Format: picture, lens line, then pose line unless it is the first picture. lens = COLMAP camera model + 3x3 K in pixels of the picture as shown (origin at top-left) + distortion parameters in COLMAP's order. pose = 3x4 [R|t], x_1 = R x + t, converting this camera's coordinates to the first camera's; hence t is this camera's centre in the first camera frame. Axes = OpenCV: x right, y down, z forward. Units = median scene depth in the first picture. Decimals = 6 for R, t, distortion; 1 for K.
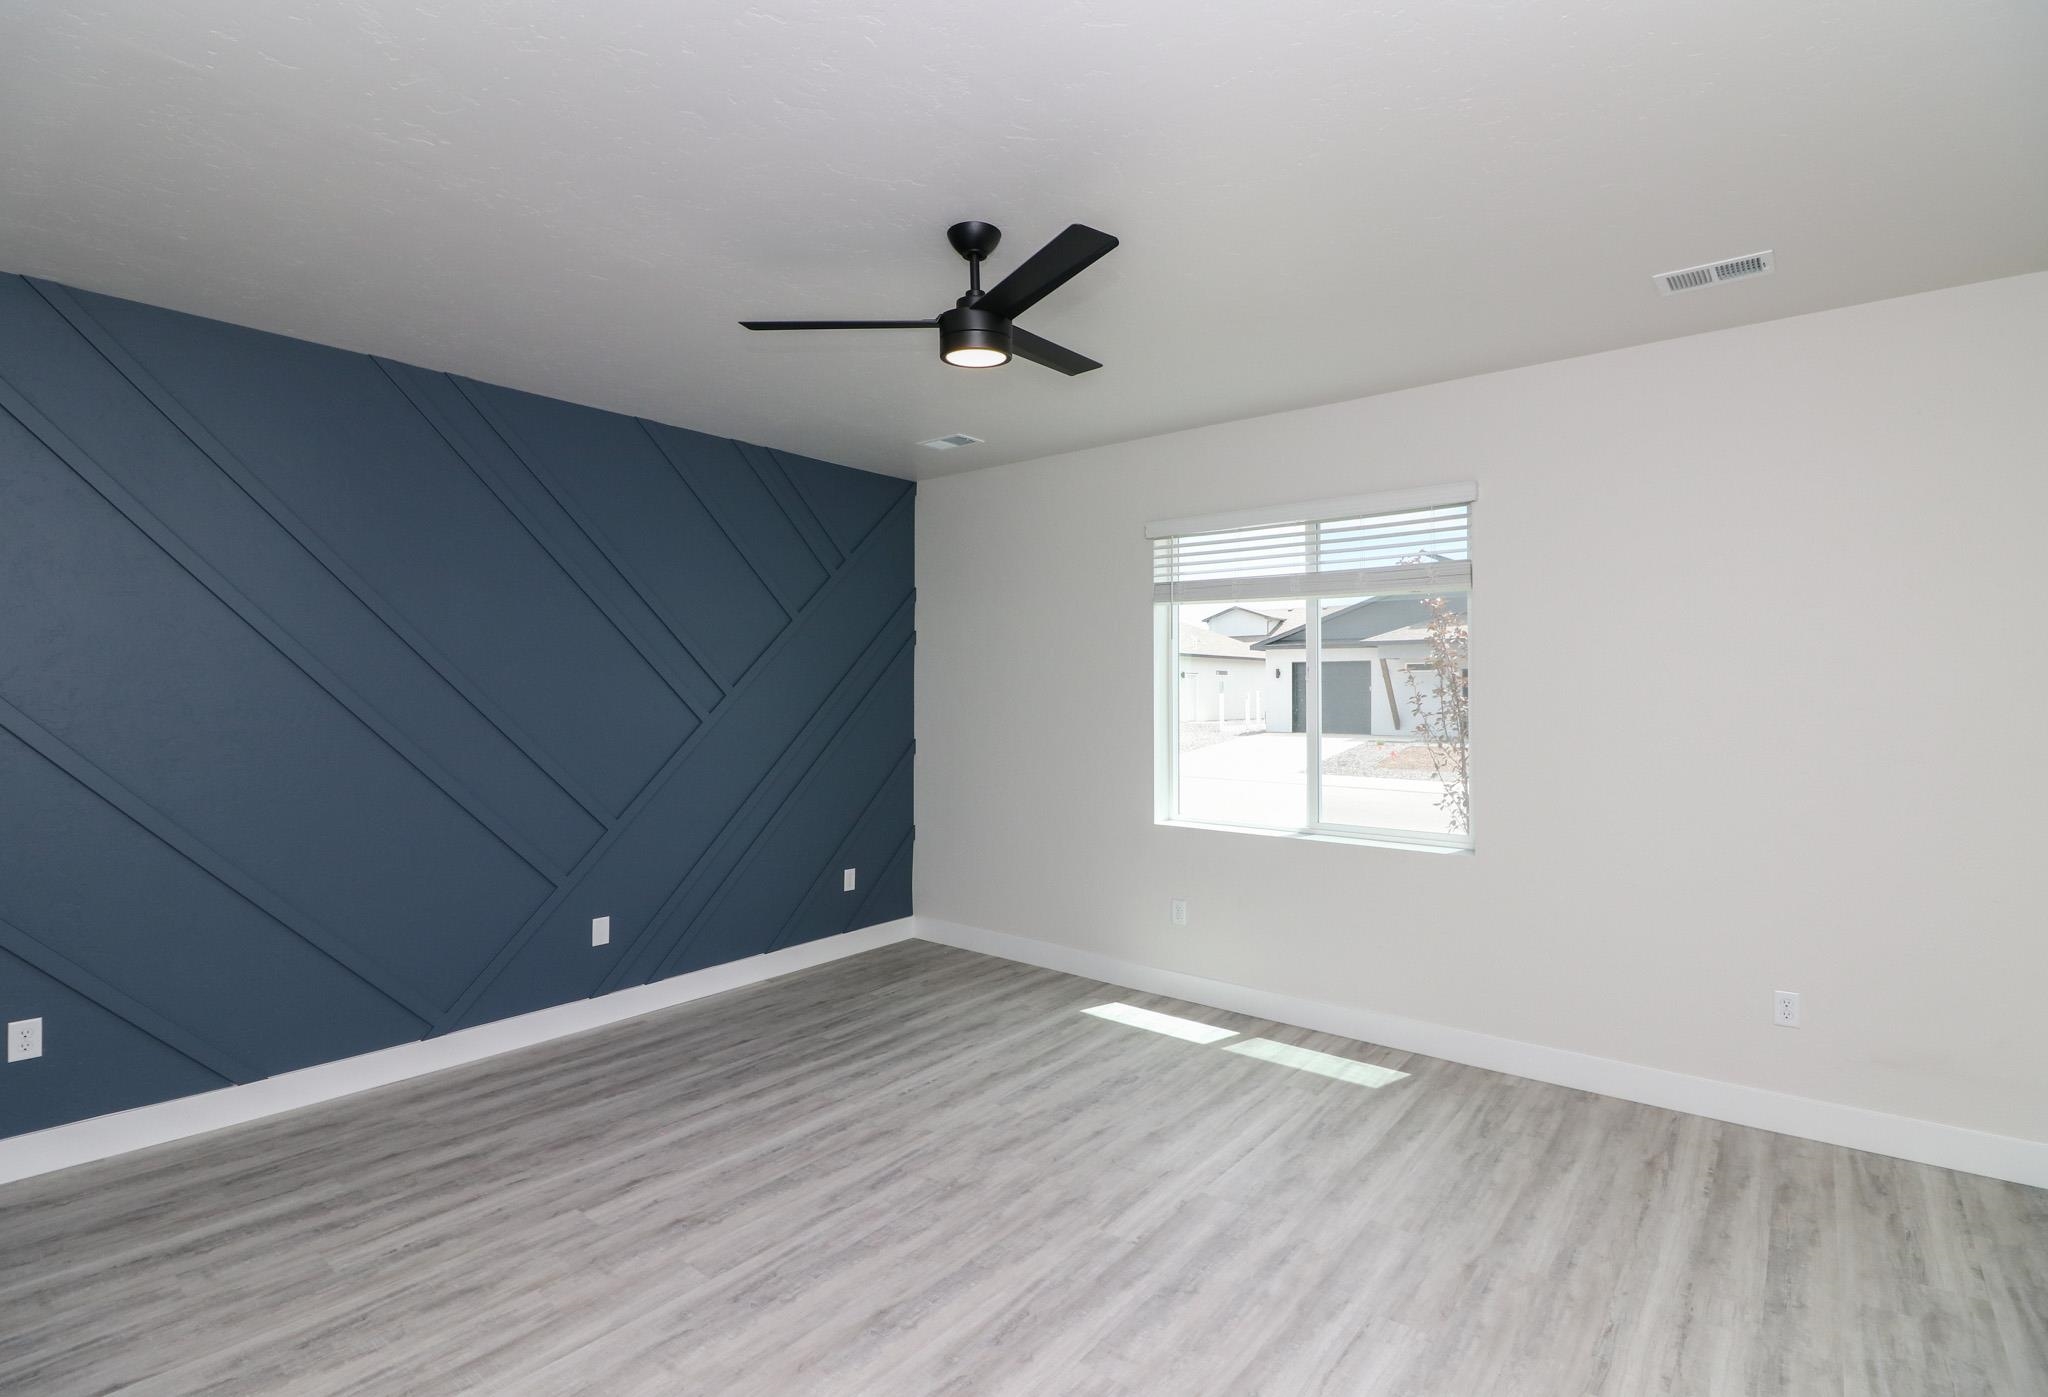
lens RADIAL K [[971.4, 0, 1024.0], [0, 971.4, 698.5], [0, 0, 1]] dist [-0.000638, -0.000354]
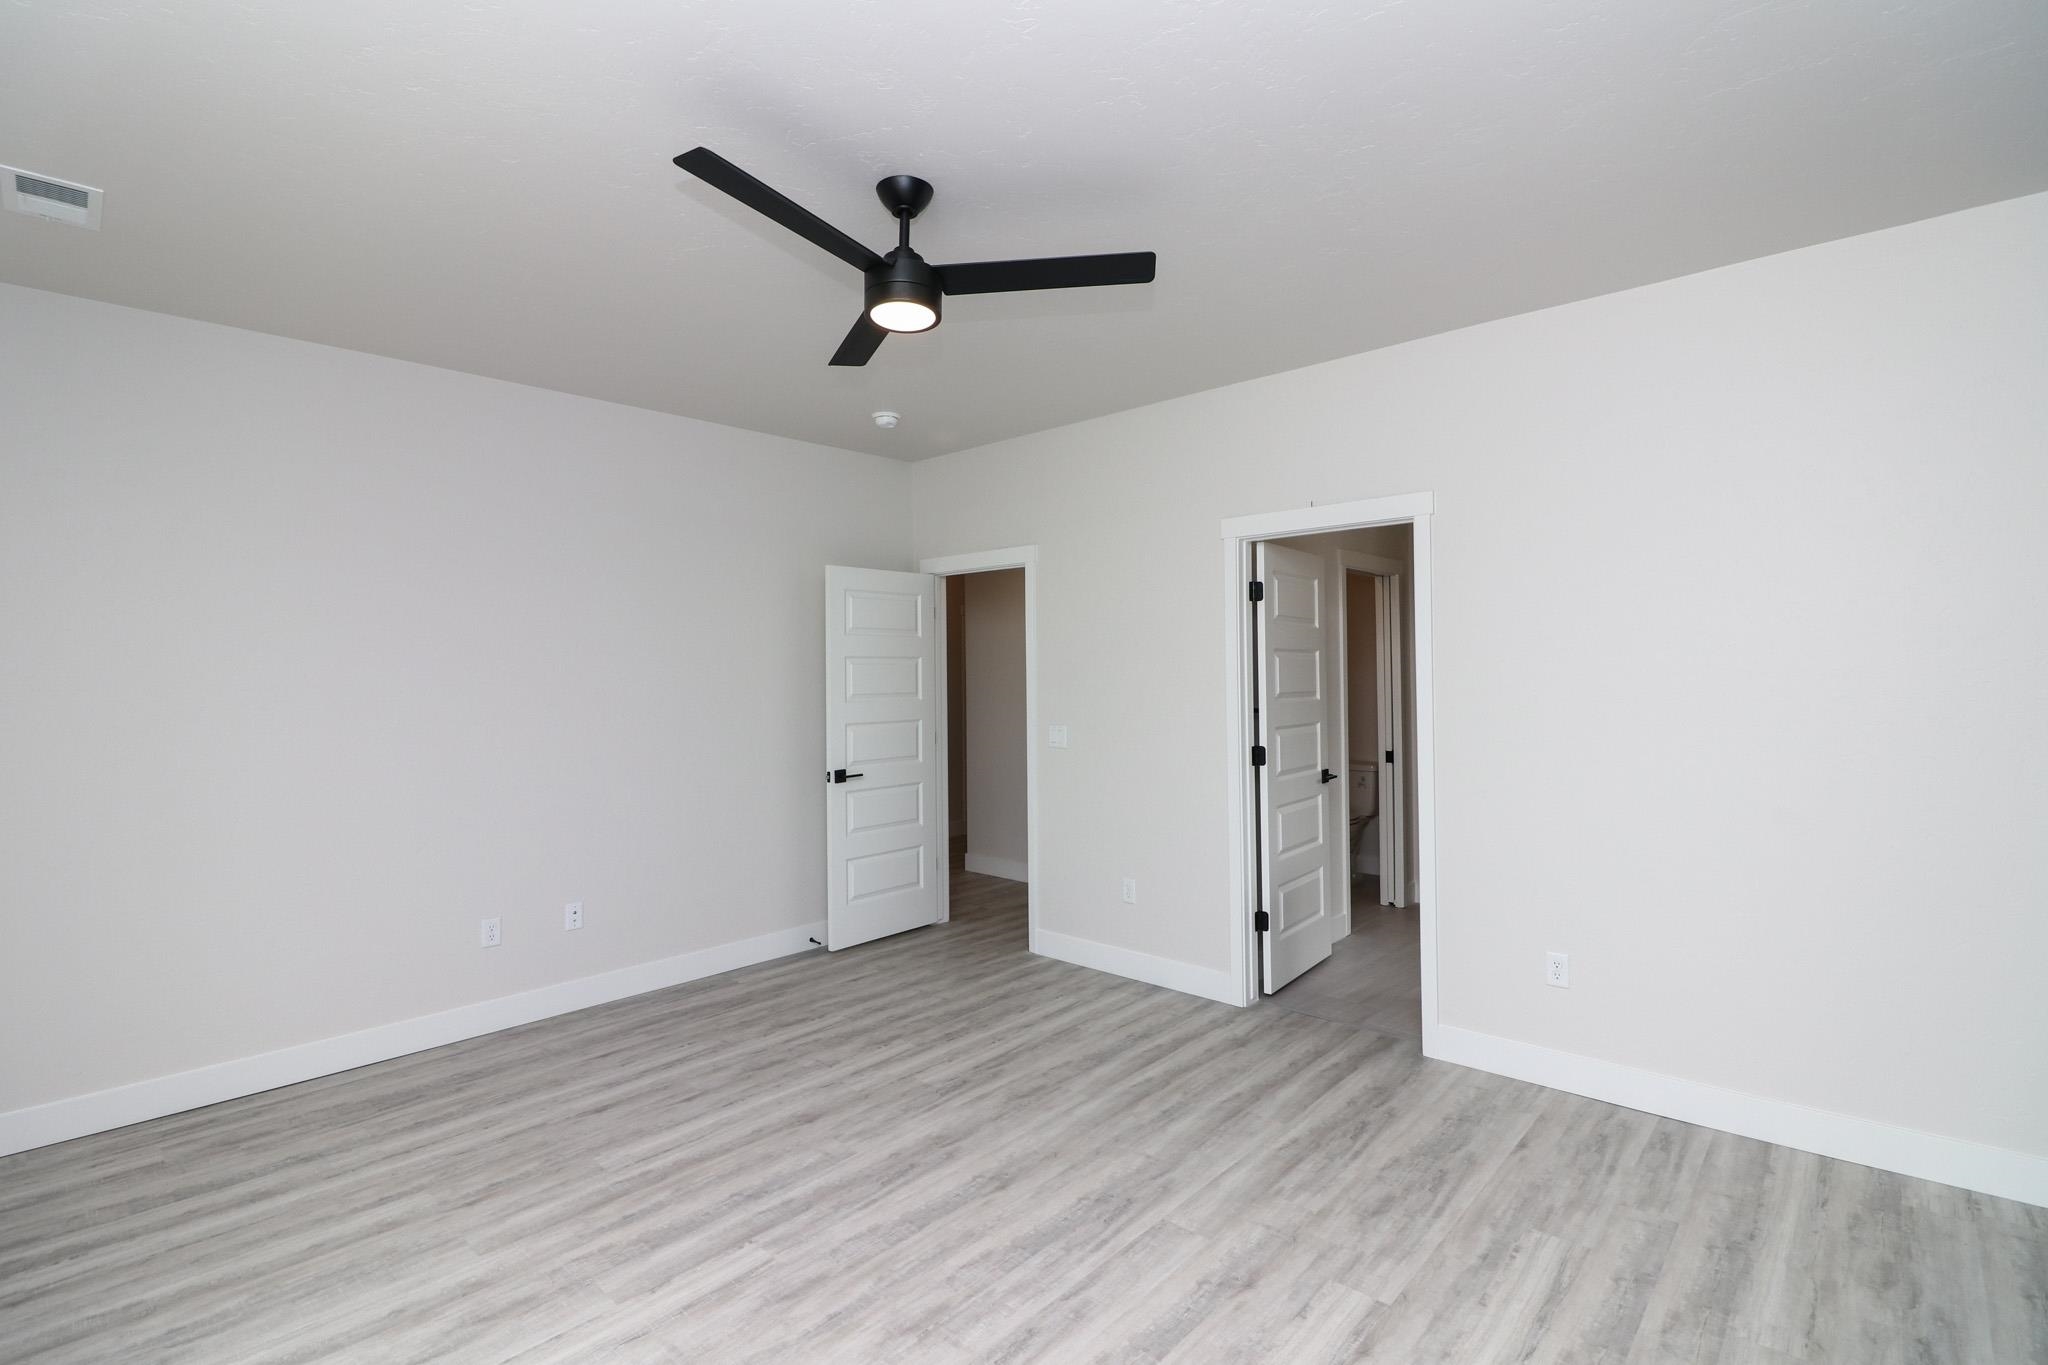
lens RADIAL K [[948.9, 0, 1015.7], [0, 948.9, 655.7], [0, 0, 1]] dist [-0.003282, -0.010727]
pose [[-0.997884, 0.012736, 0.063755, -0.224426], [0.012138, 0.999879, -0.009769, -0.015808], [-0.063872, -0.008975, -0.997918, 1.976726]]
